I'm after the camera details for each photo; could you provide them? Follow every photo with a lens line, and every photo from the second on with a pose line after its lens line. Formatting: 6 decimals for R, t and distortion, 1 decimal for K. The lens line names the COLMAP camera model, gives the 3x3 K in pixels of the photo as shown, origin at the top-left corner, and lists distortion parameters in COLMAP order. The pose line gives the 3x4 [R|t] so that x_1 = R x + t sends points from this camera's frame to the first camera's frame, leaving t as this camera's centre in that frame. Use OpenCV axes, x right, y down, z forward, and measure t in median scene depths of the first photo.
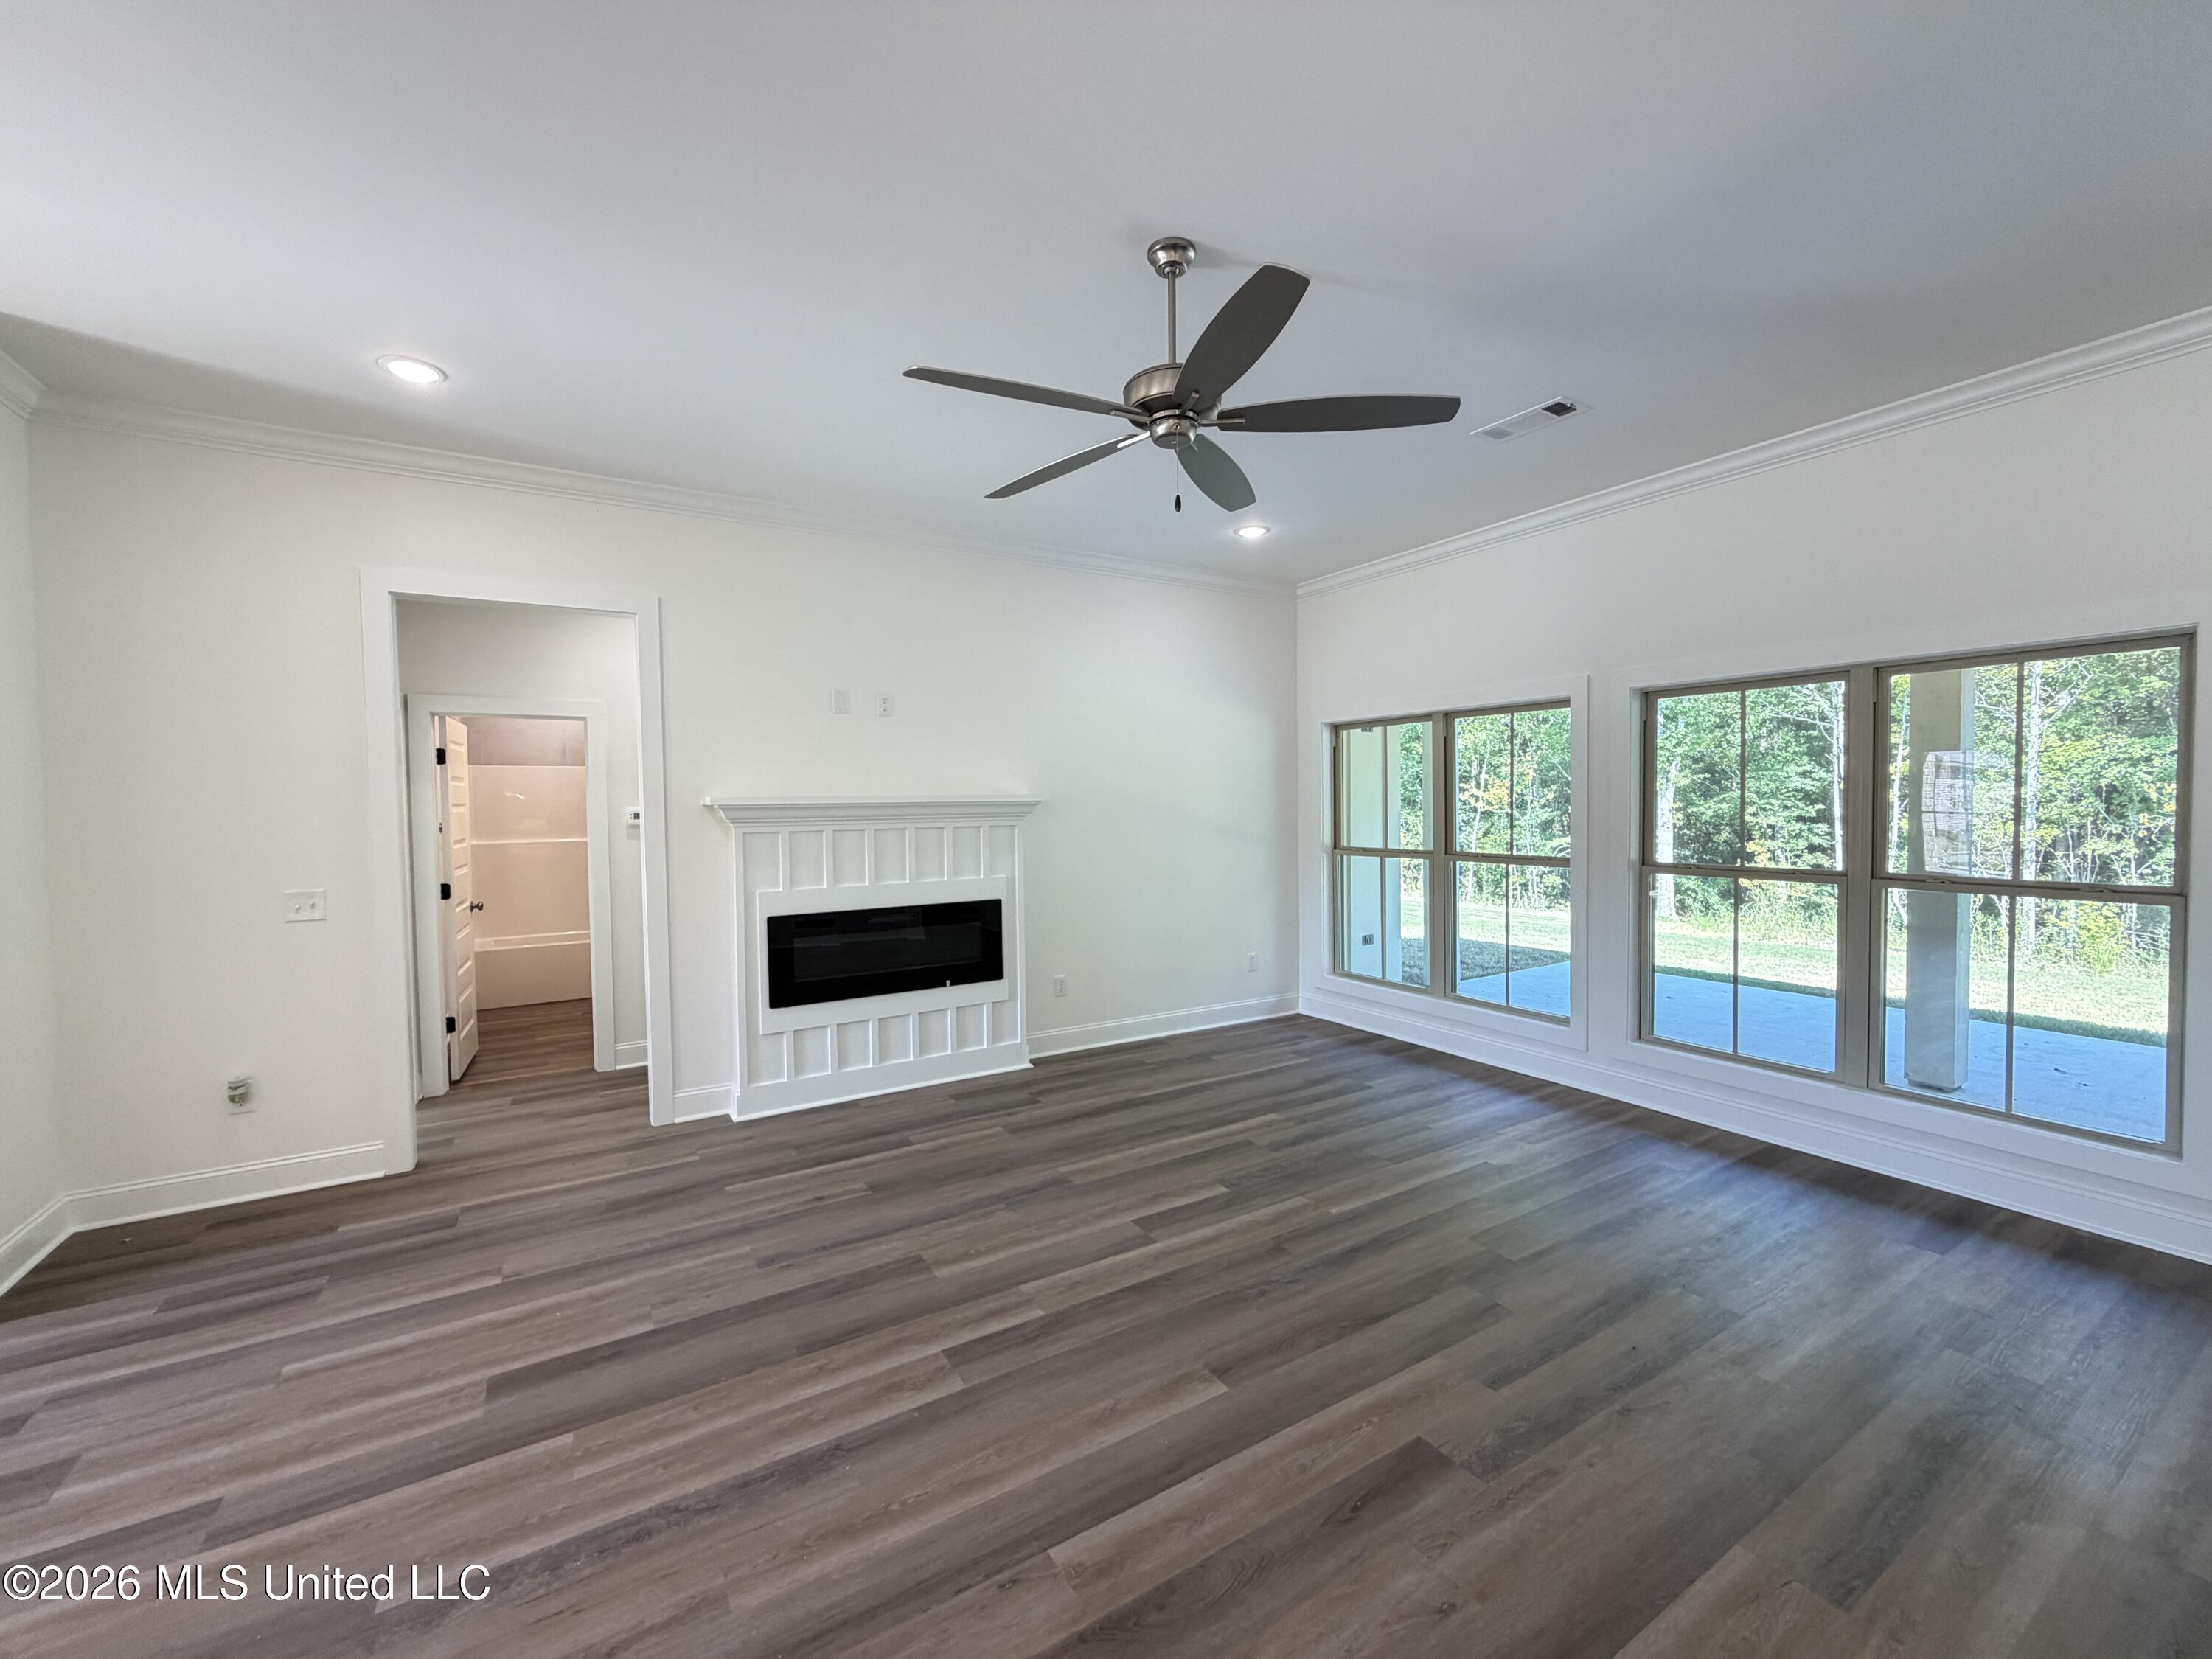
lens RADIAL K [[883.7, 0, 1097.0], [0, 883.7, 832.5], [0, 0, 1]] dist [-0.000624, 0.000600]
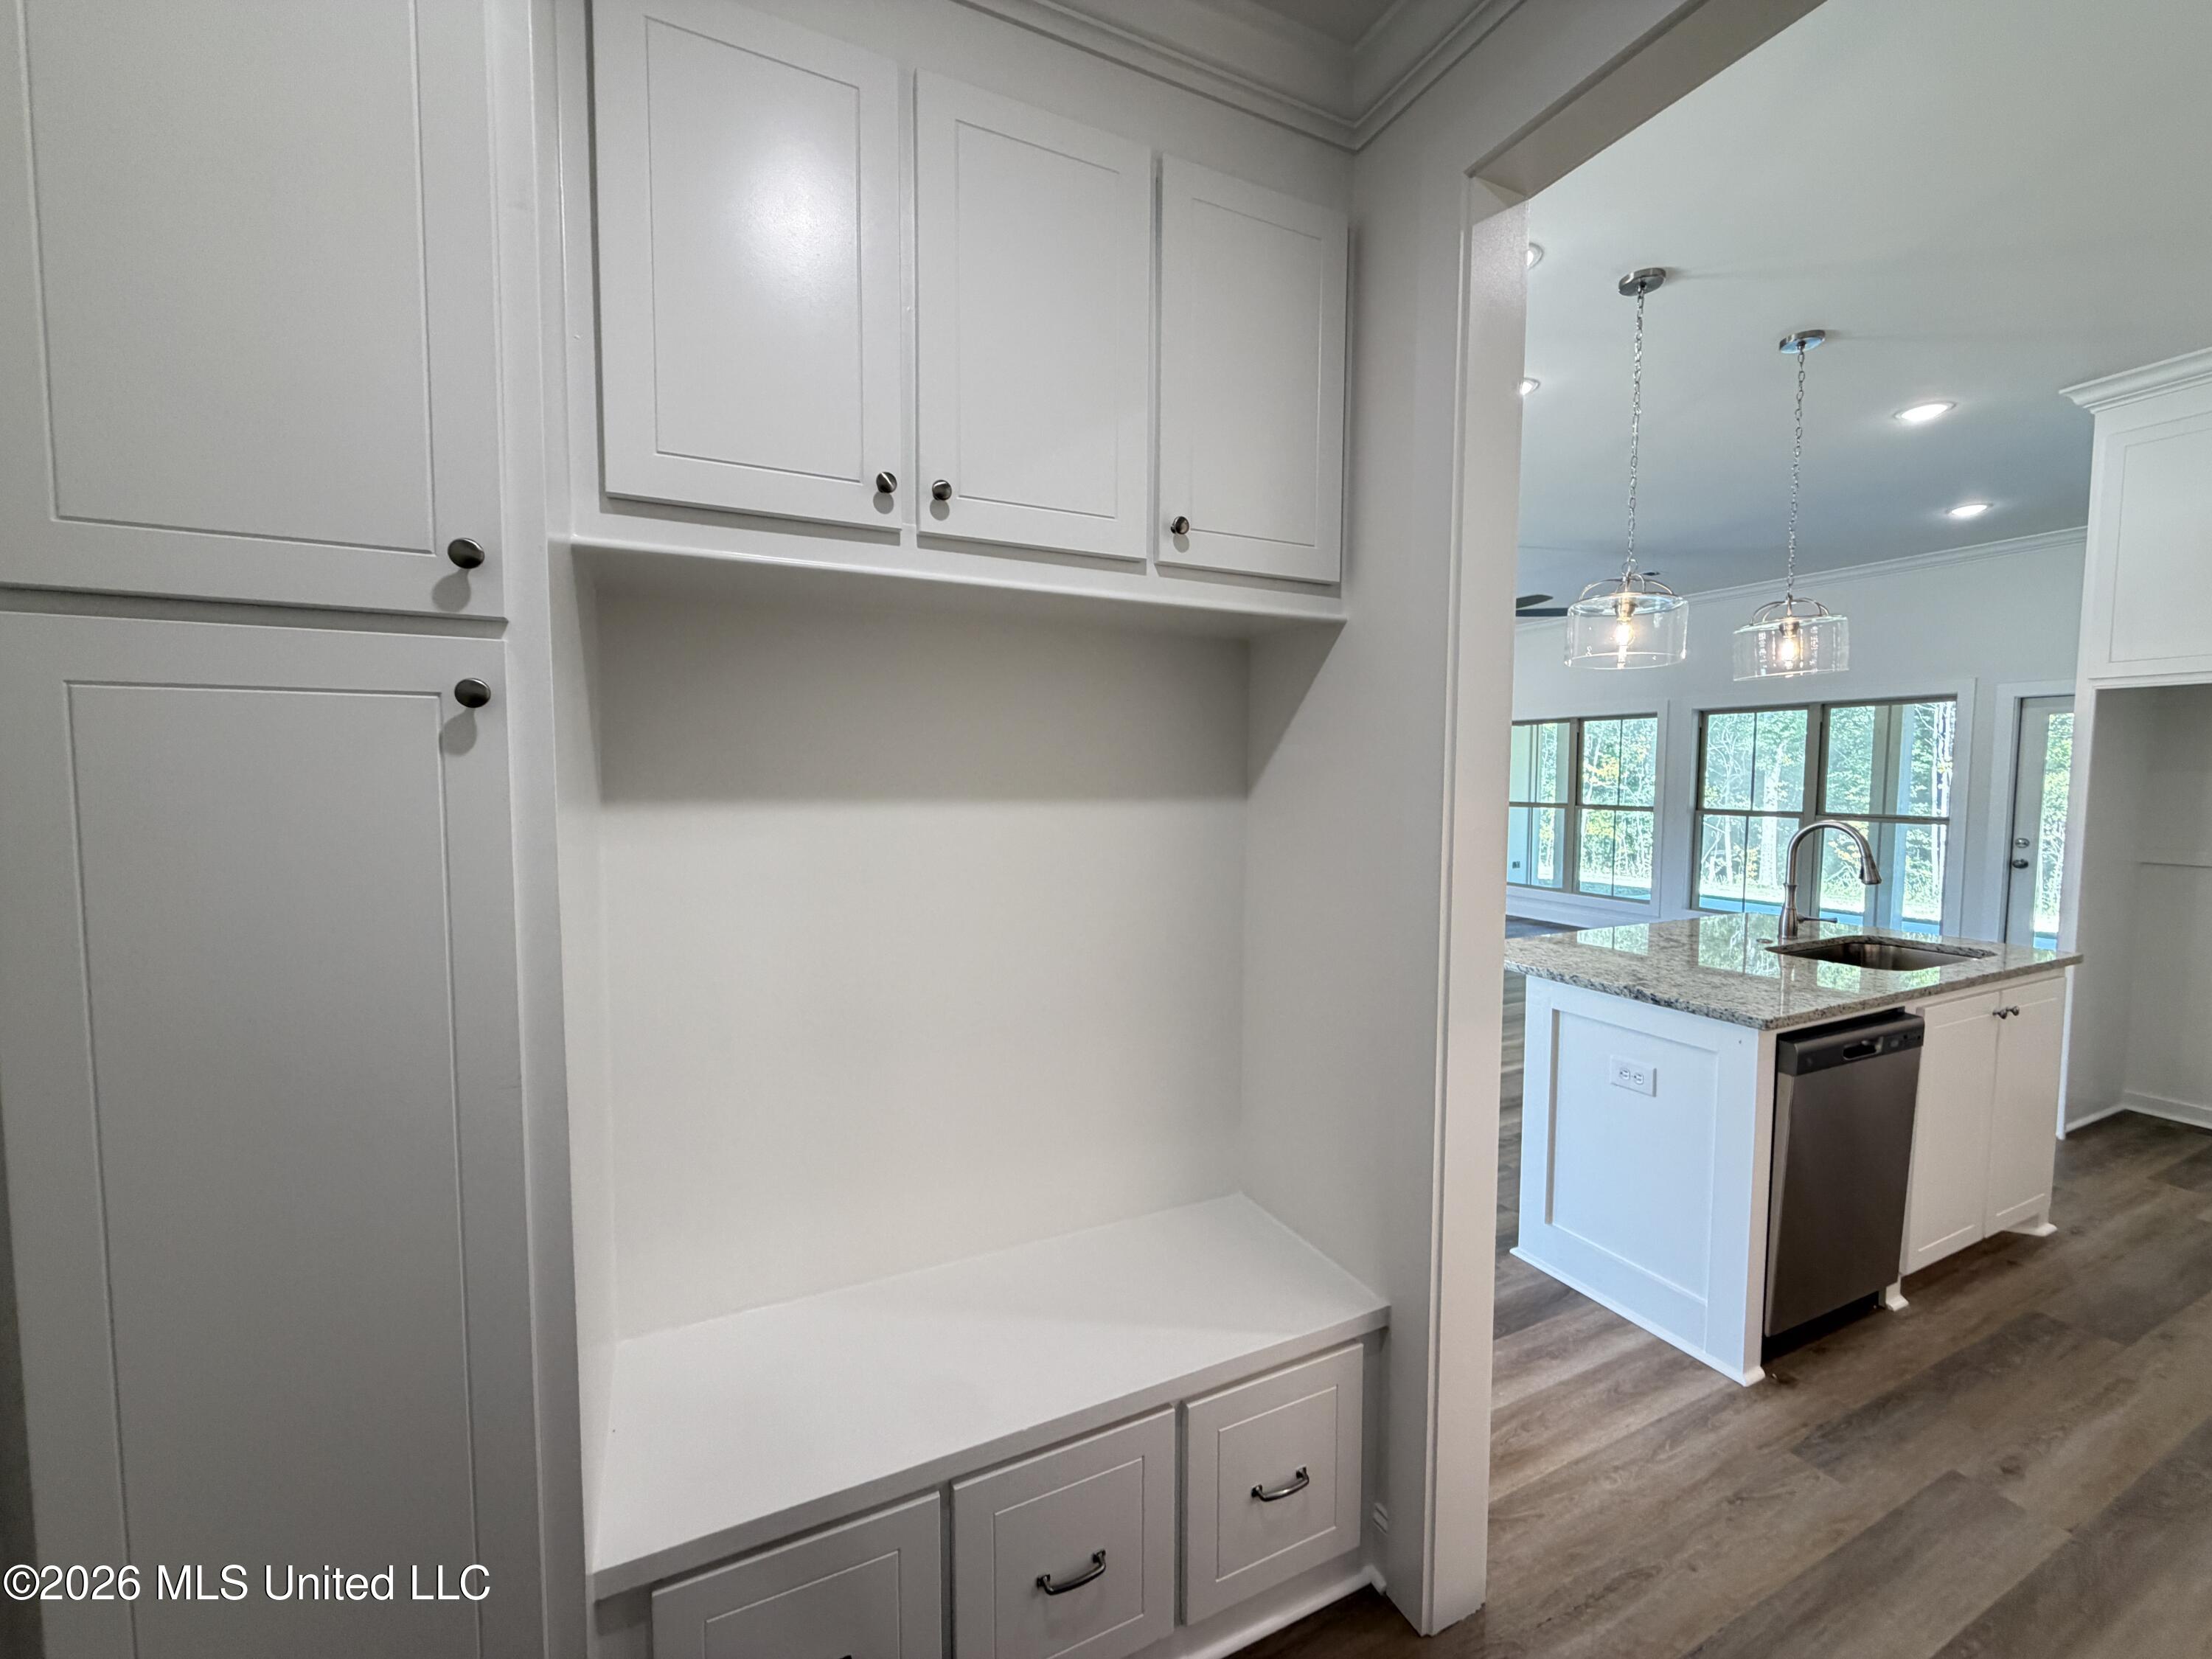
lens RADIAL K [[883.7, 0, 1098.4], [0, 883.7, 830.5], [0, 0, 1]] dist [-0.000624, 0.000600]
pose [[0.994965, 0.024301, -0.097228, -0.395884], [-0.021281, 0.999262, 0.031977, 0.047478], [0.097933, -0.029746, 0.994748, -0.873217]]
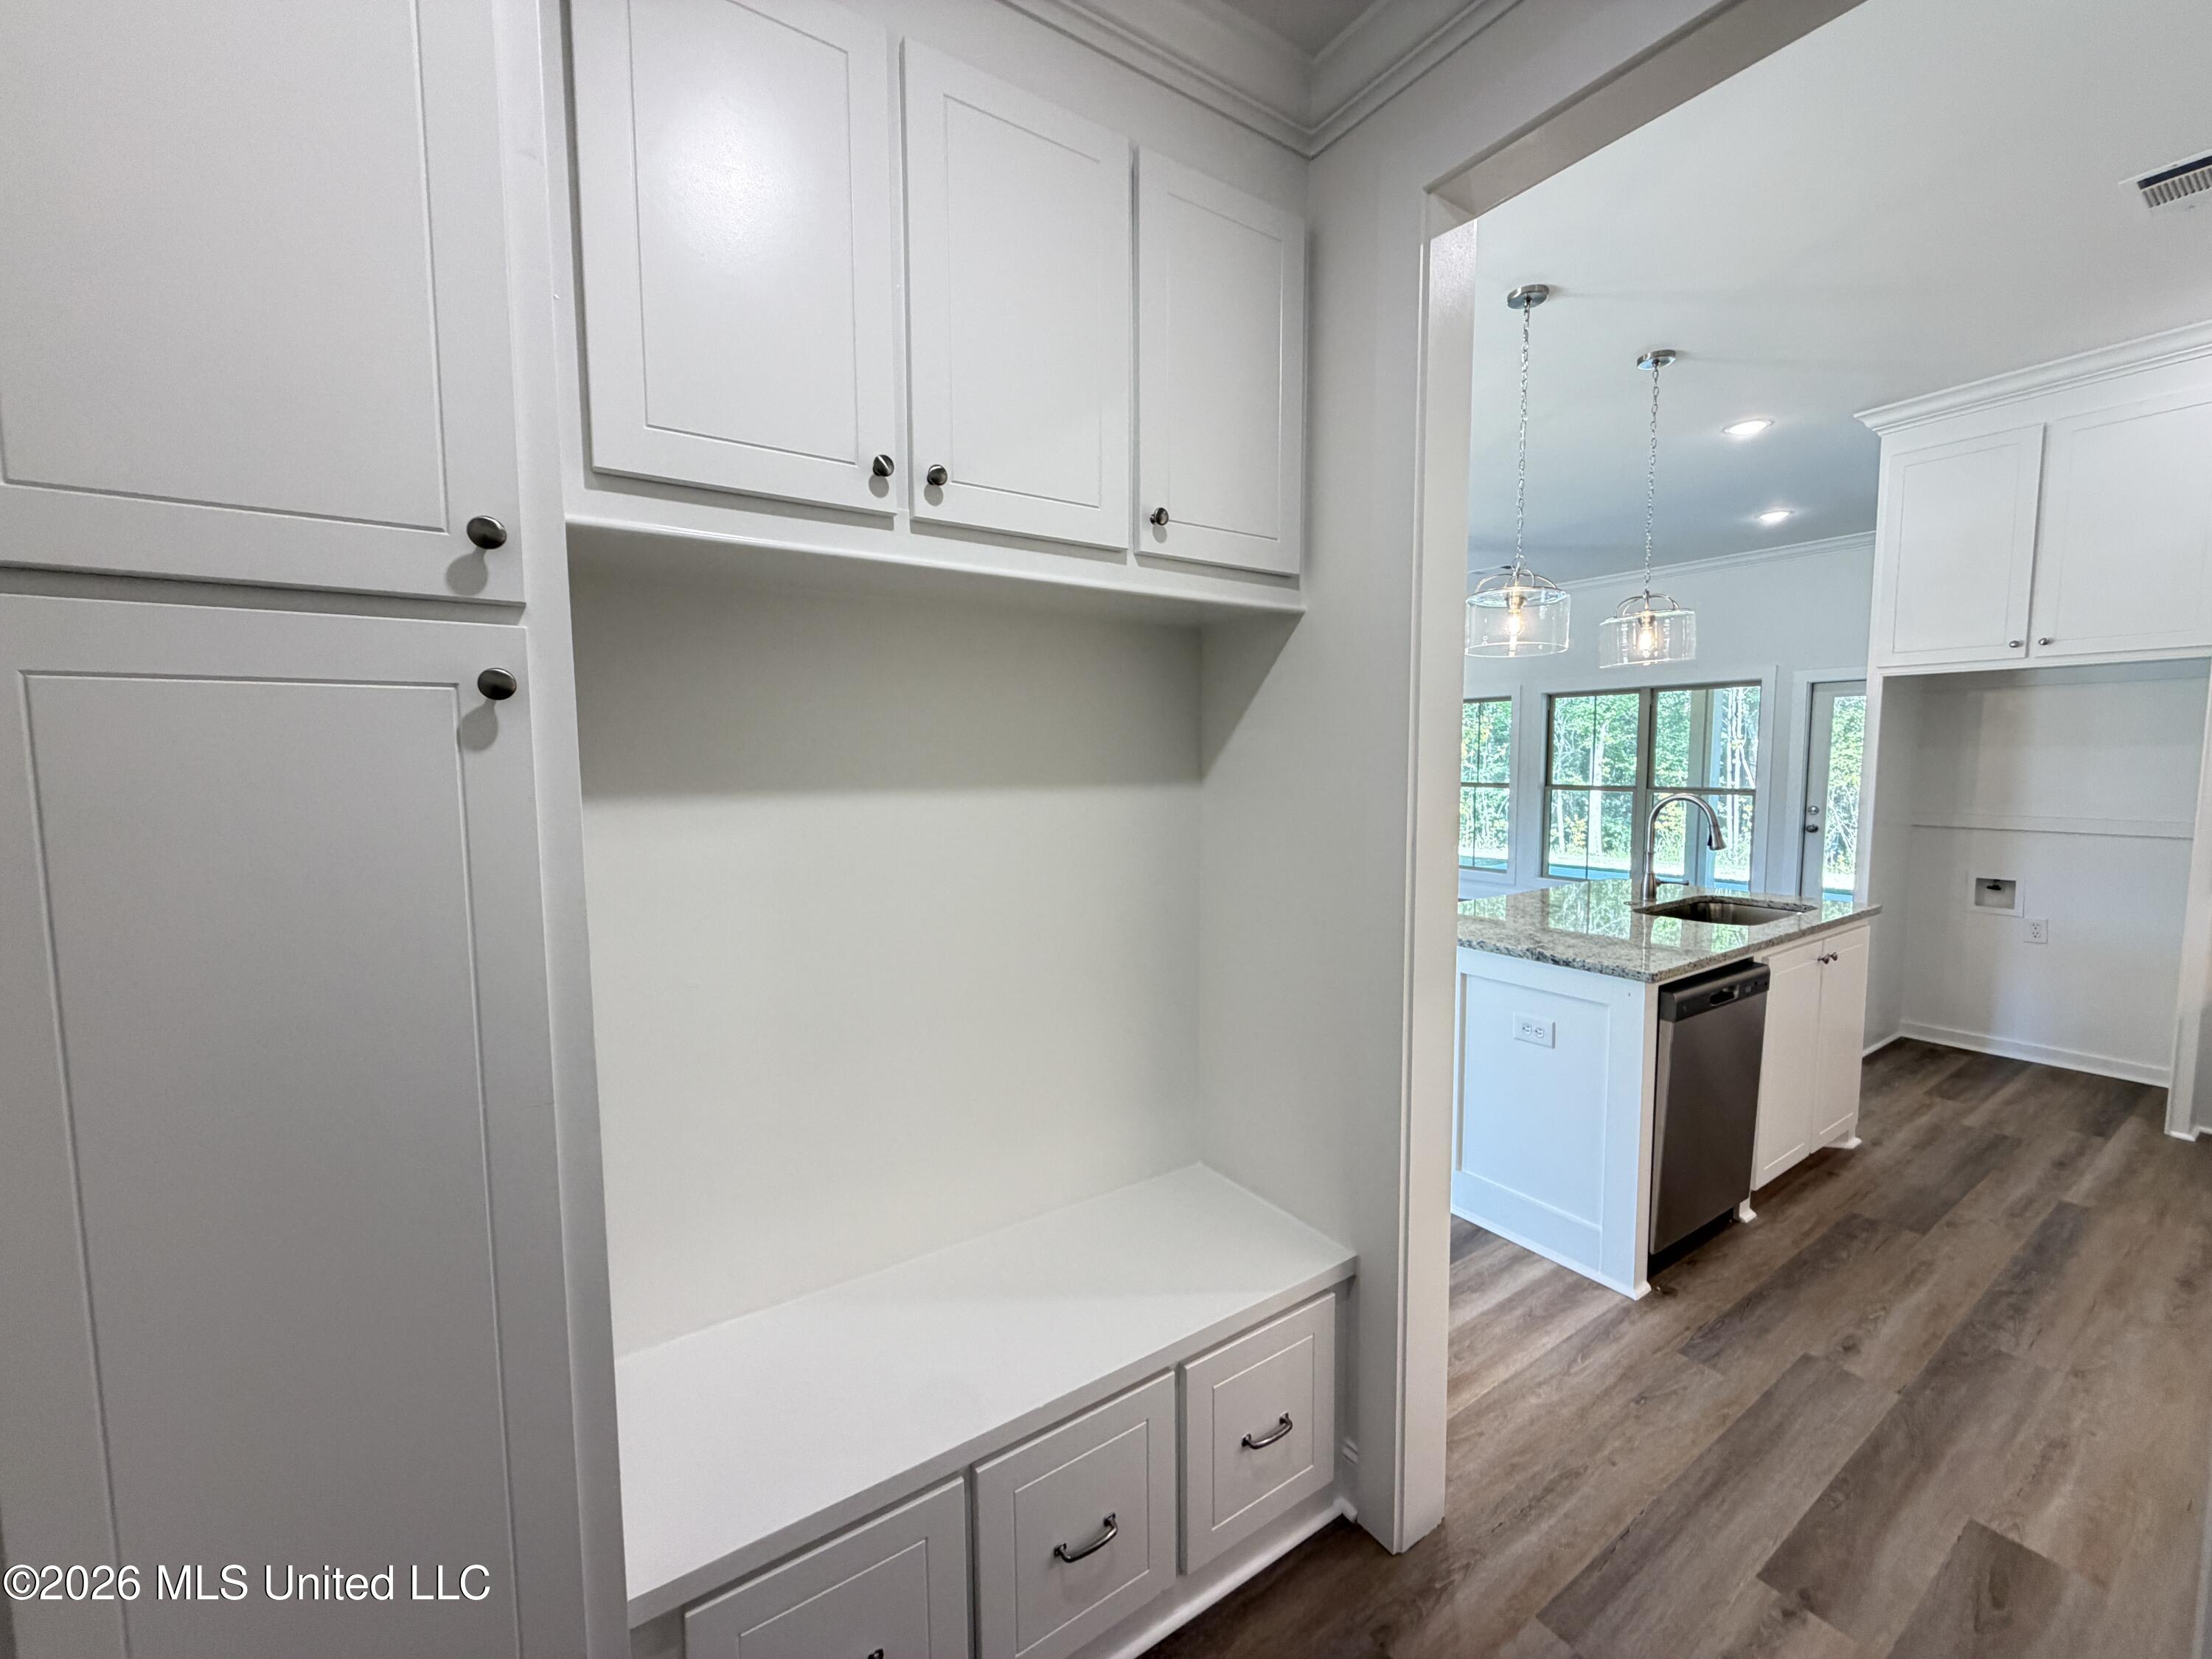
lens RADIAL K [[883.7, 0, 1089.0], [0, 883.7, 831.2], [0, 0, 1]] dist [-0.000624, 0.000600]
pose [[0.999067, 0.002647, 0.043097, -0.456764], [-0.004755, 0.998793, 0.048893, 0.046848], [-0.042916, -0.049052, 0.997874, -0.881247]]
